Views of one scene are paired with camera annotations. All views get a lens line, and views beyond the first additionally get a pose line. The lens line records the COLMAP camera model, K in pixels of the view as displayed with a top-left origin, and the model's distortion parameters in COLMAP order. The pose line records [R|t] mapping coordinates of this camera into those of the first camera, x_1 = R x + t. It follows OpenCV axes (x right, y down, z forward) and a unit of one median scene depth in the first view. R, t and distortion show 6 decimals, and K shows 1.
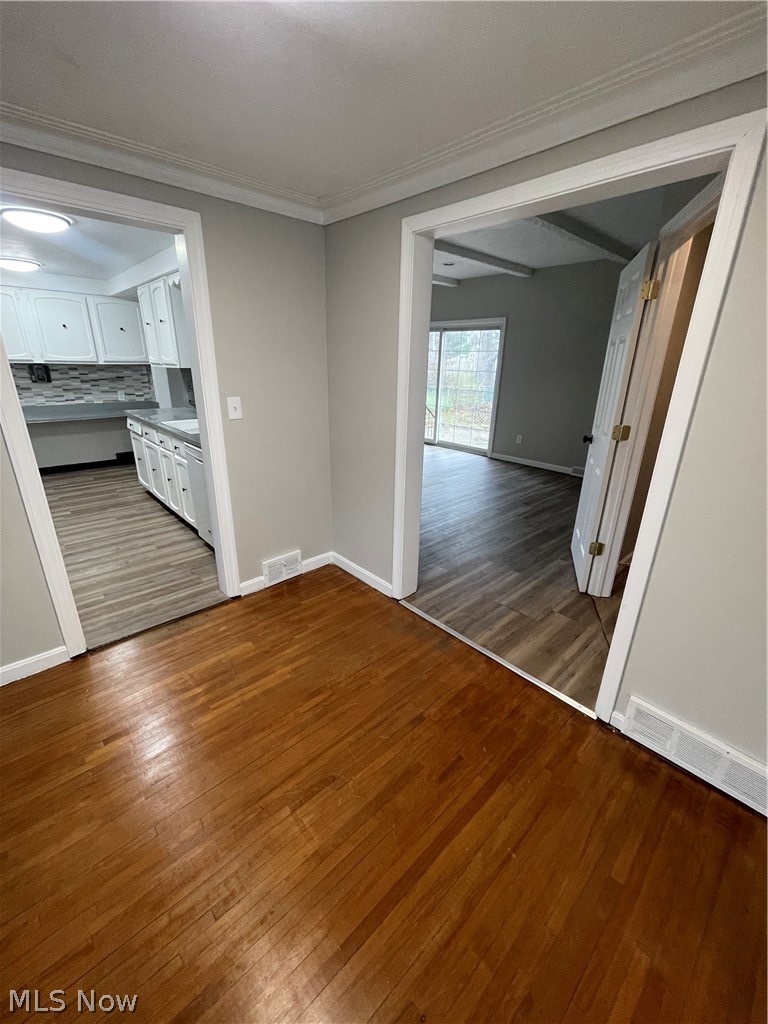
lens RADIAL K [[415.4, 0, 386.4], [0, 415.4, 514.6], [0, 0, 1]] dist [-0.002075, 0.001635]
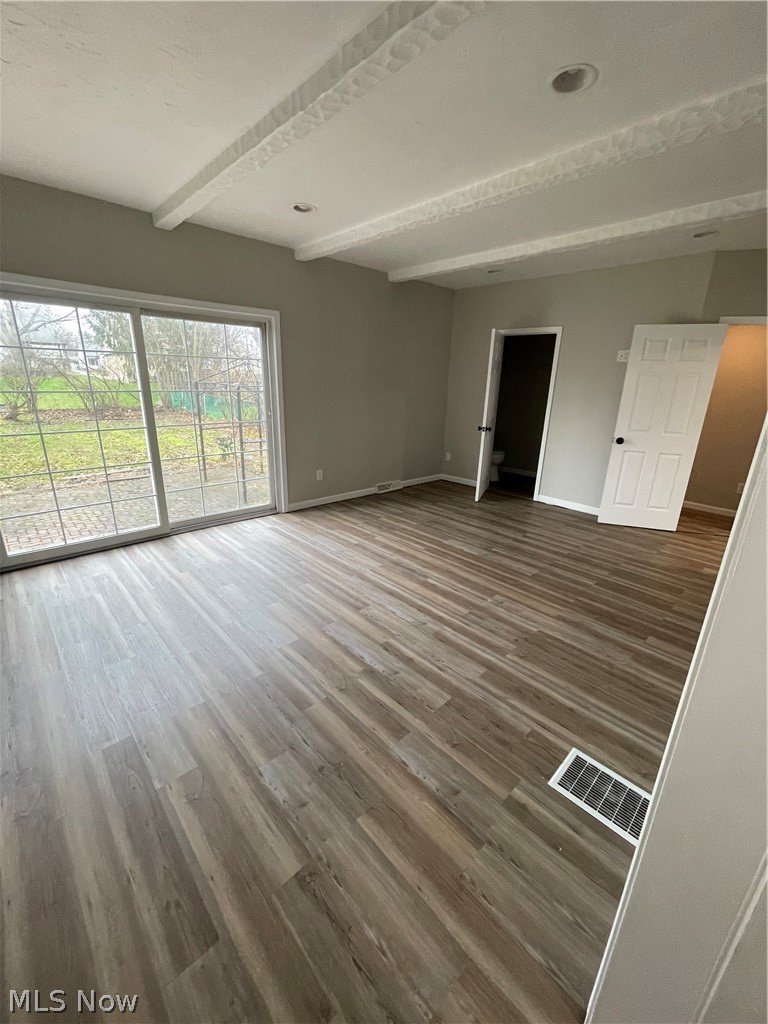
lens RADIAL K [[415.4, 0, 392.6], [0, 415.4, 510.9], [0, 0, 1]] dist [-0.002075, 0.001635]
pose [[-0.021161, -0.325672, 0.945246, -0.489554], [0.316385, 0.894687, 0.315335, -0.360096], [-0.948395, 0.305734, 0.084105, 0.919152]]
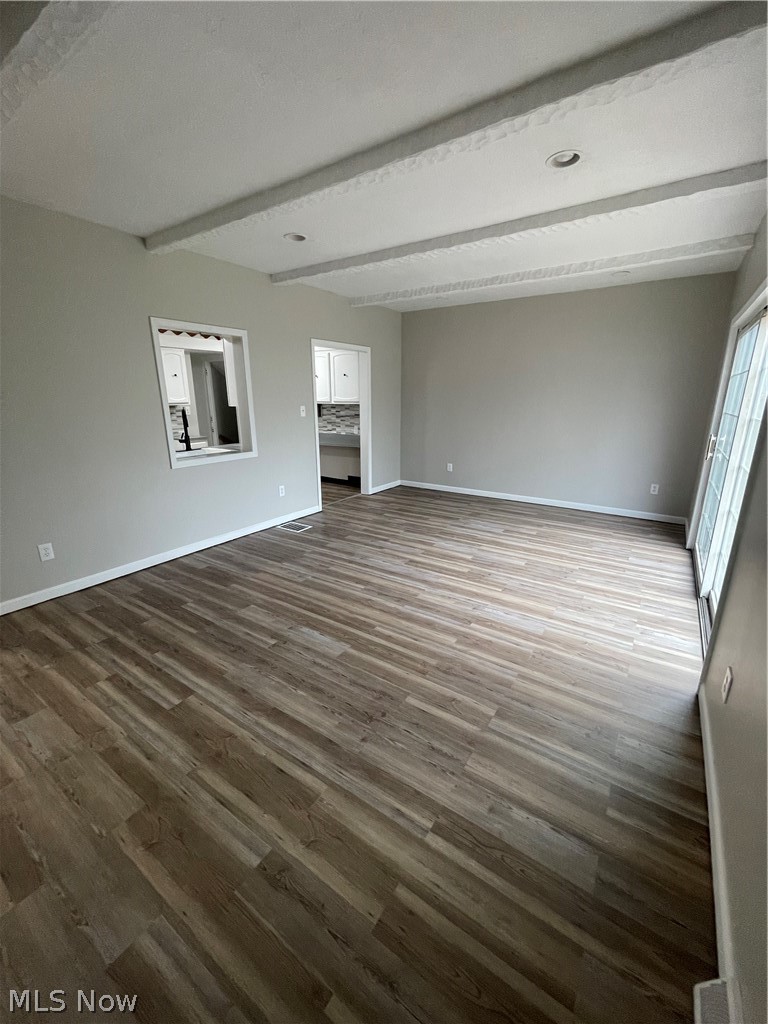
lens RADIAL K [[415.4, 0, 386.7], [0, 415.4, 514.1], [0, 0, 1]] dist [-0.002075, 0.001635]
pose [[0.228273, 0.248396, -0.941377, 0.543676], [-0.331593, 0.928934, 0.164705, -0.281408], [0.915389, 0.274556, 0.294417, 0.780770]]
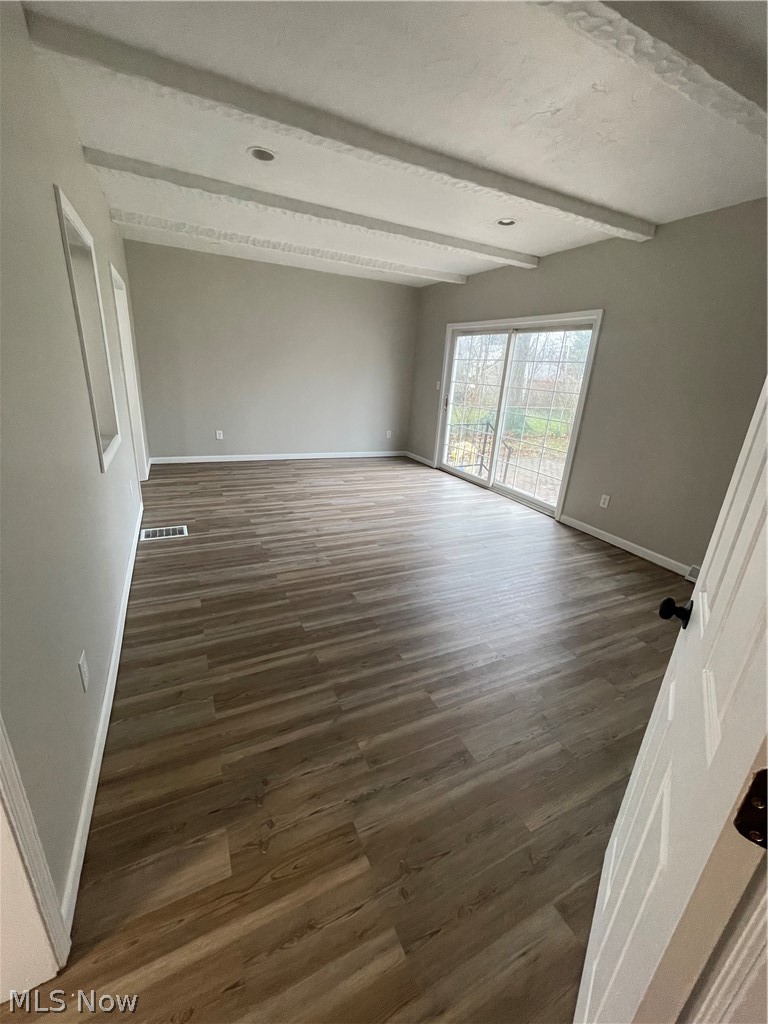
lens RADIAL K [[415.4, 0, 389.7], [0, 415.4, 514.3], [0, 0, 1]] dist [-0.002075, 0.001635]
pose [[0.958695, 0.131740, -0.252087, 0.187656], [-0.138893, 0.990250, -0.010711, -0.122676], [0.248218, 0.045281, 0.967645, 0.343920]]
